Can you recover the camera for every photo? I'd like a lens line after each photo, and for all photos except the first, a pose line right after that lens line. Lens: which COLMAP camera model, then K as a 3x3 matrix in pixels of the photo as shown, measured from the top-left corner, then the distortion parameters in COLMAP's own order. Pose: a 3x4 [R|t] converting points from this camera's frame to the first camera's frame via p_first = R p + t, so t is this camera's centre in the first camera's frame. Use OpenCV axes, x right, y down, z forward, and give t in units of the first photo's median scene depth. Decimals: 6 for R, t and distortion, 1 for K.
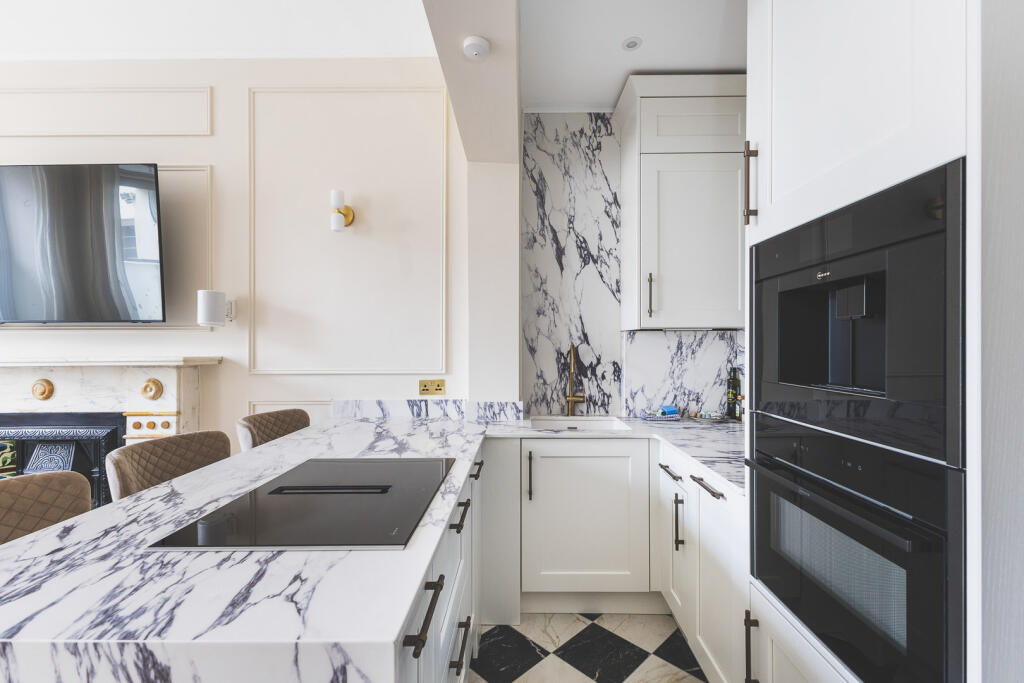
lens RADIAL K [[448.1, 0, 509.3], [0, 448.1, 343.9], [0, 0, 1]] dist [0.009945, -0.002364]
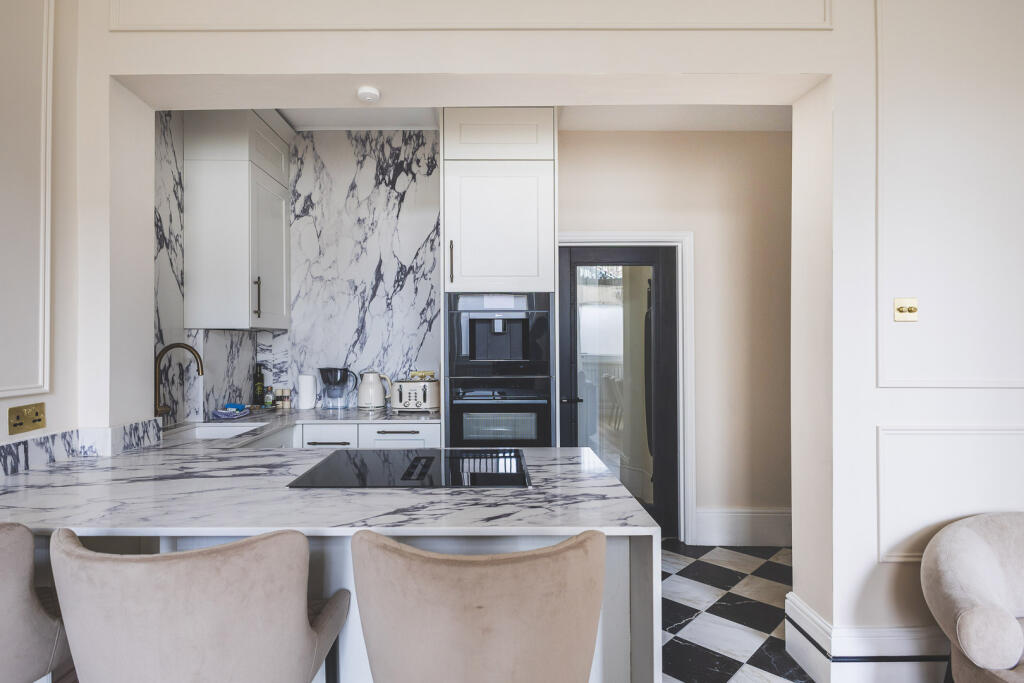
lens RADIAL K [[572.2, 0, 502.4], [0, 572.2, 336.6], [0, 0, 1]] dist [0.024760, -0.001281]
pose [[-0.047654, 0.011989, 0.998792, -0.950957], [0.002767, 0.999926, -0.011870, 0.002685], [-0.998860, 0.002198, -0.047684, 0.428622]]
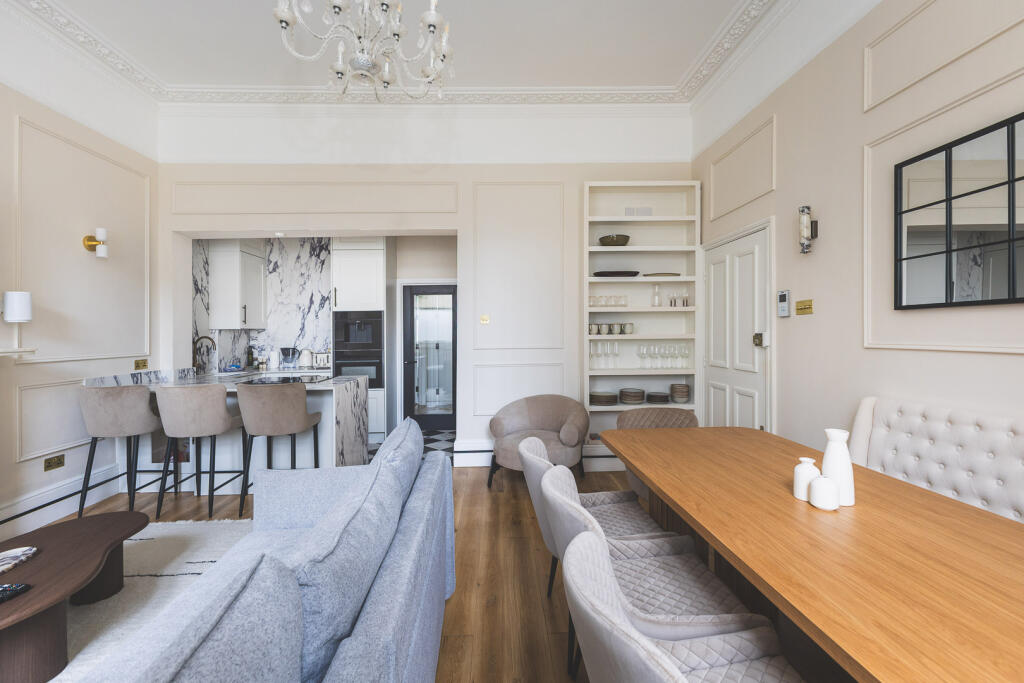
lens RADIAL K [[448.1, 0, 512.6], [0, 448.1, 325.6], [0, 0, 1]] dist [0.009945, -0.002364]
pose [[-0.083907, 0.022278, 0.996225, -1.833706], [0.016253, 0.999648, -0.020986, 0.016459], [-0.996341, 0.014431, -0.084239, -0.145270]]
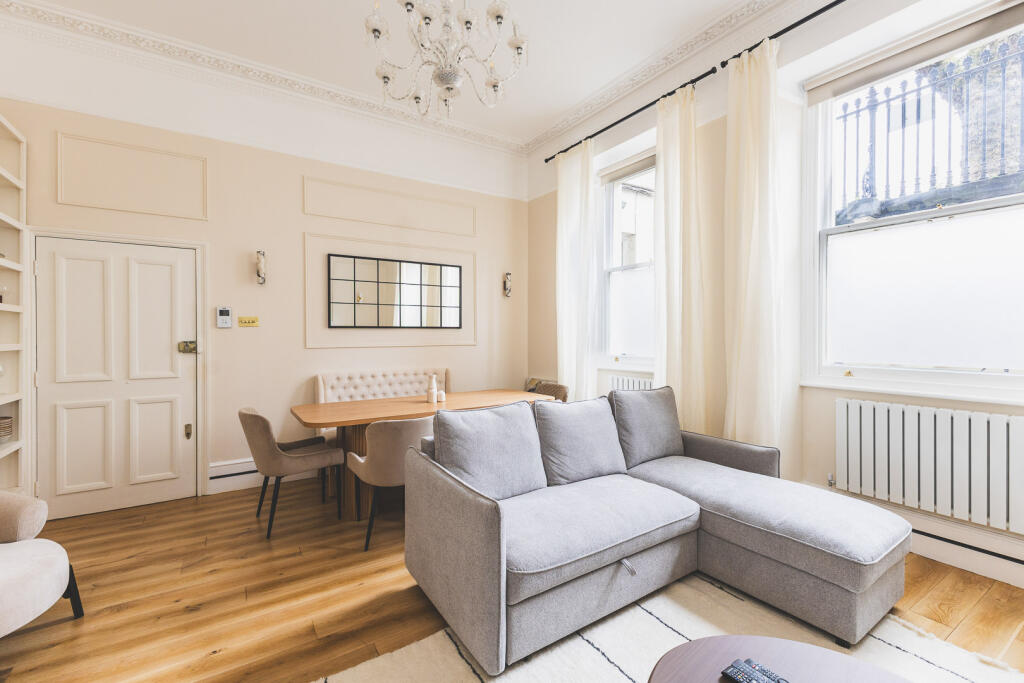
lens RADIAL K [[448.1, 0, 510.8], [0, 448.1, 332.5], [0, 0, 1]] dist [0.009945, -0.002364]
pose [[-0.818029, 0.002070, -0.575174, -0.633758], [0.001138, 0.999997, 0.001980, -0.005698], [0.575176, 0.000965, -0.818029, 0.805283]]
